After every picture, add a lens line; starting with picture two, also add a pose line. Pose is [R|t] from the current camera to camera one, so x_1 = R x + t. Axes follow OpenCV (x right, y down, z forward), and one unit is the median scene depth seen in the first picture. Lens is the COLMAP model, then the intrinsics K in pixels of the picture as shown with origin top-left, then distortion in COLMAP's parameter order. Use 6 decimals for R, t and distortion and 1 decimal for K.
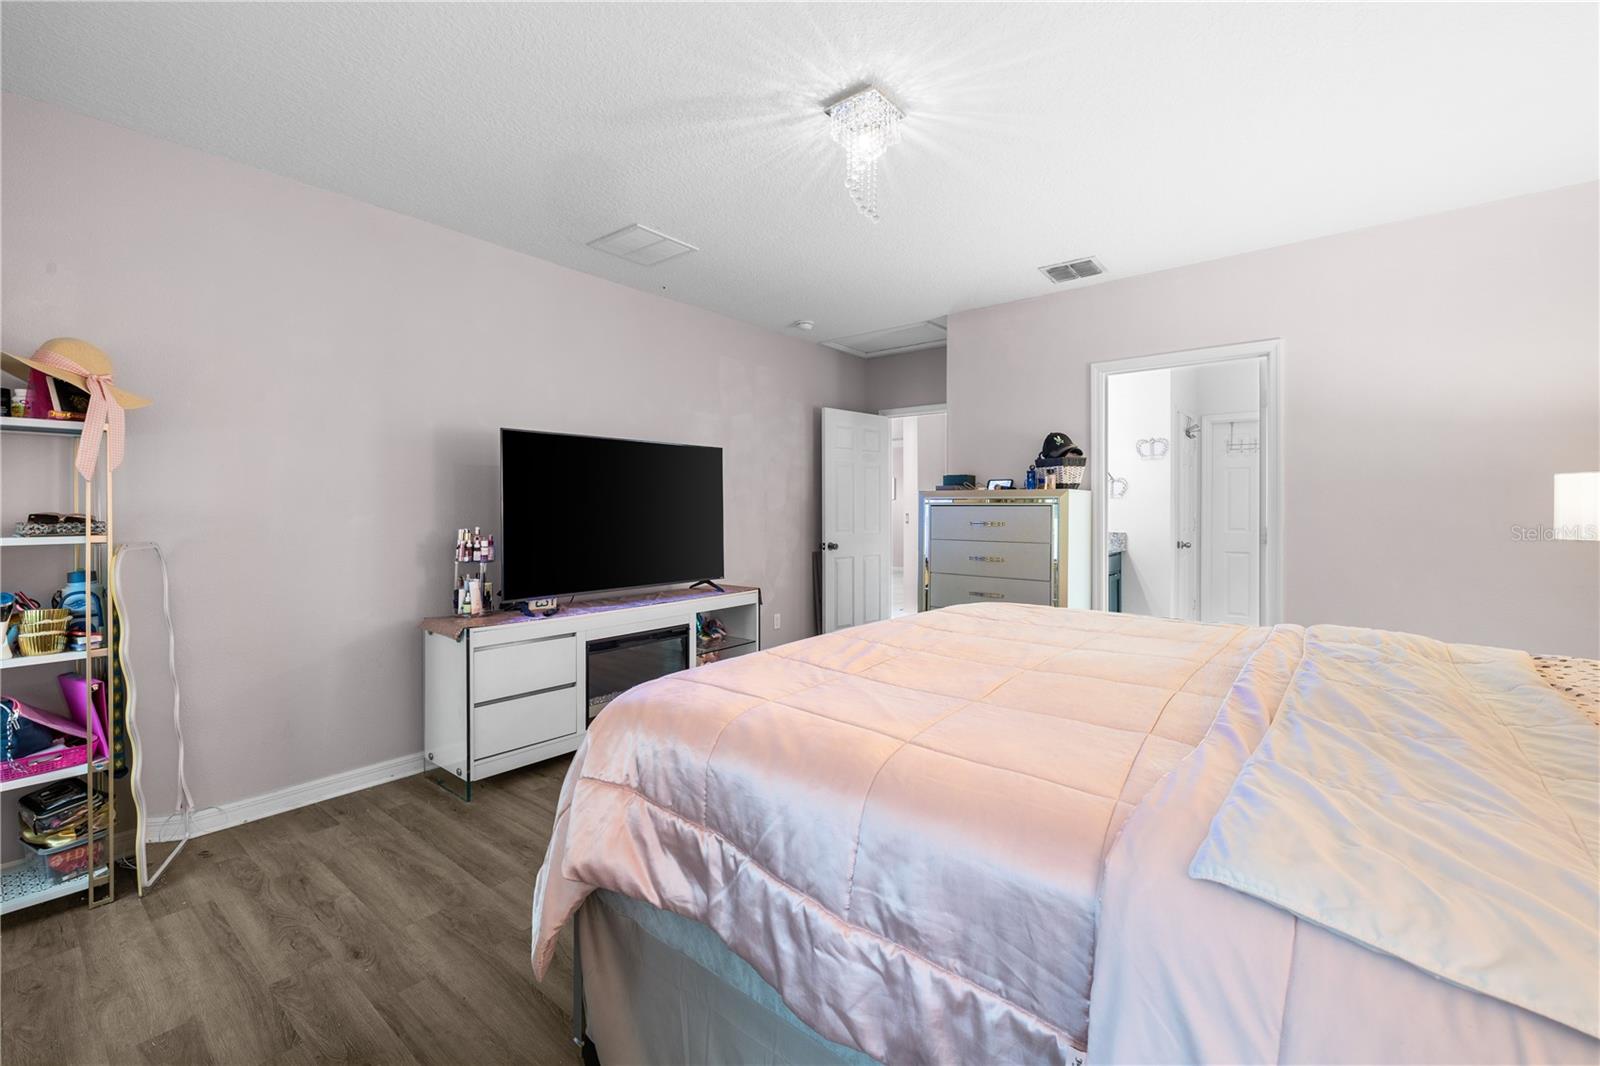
lens RADIAL K [[690.3, 0, 806.1], [0, 690.3, 507.8], [0, 0, 1]] dist [0.000869, 0.000142]
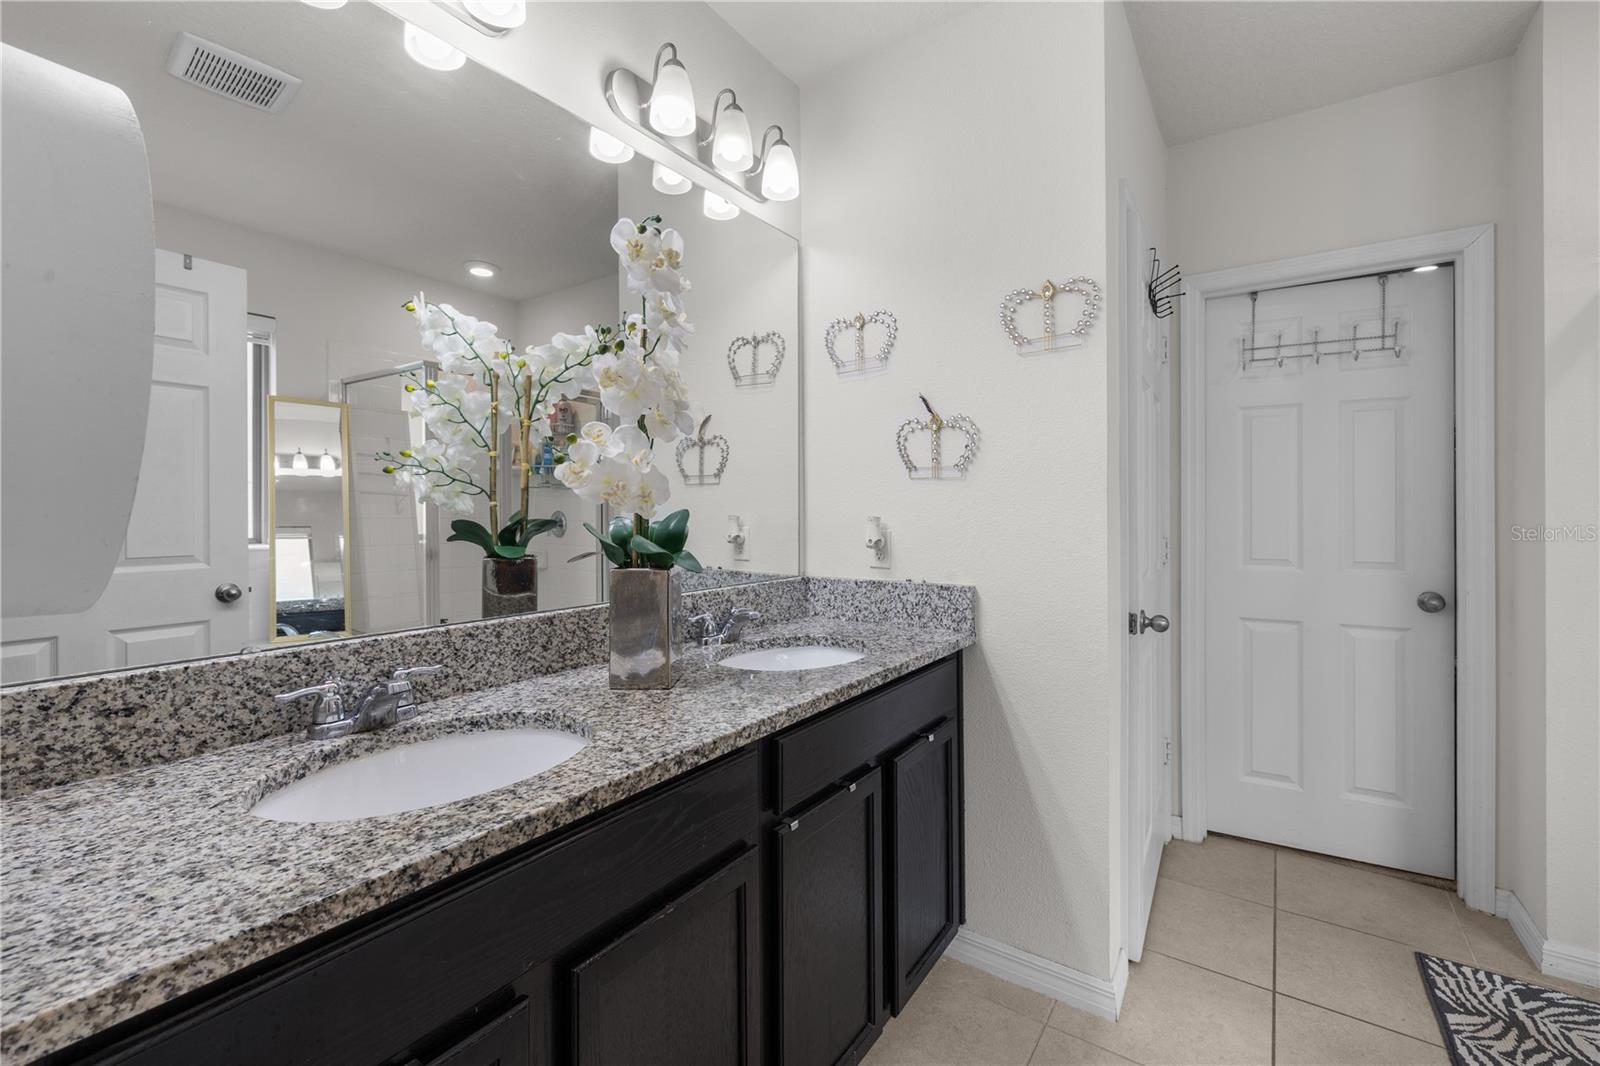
lens RADIAL K [[690.3, 0, 806.1], [0, 690.3, 507.8], [0, 0, 1]] dist [0.000869, 0.000142]
pose [[0.996886, -0.005763, 0.078651, 0.362847], [0.005575, 0.999981, 0.002609, -0.001568], [-0.078665, -0.002162, 0.996899, 0.691247]]
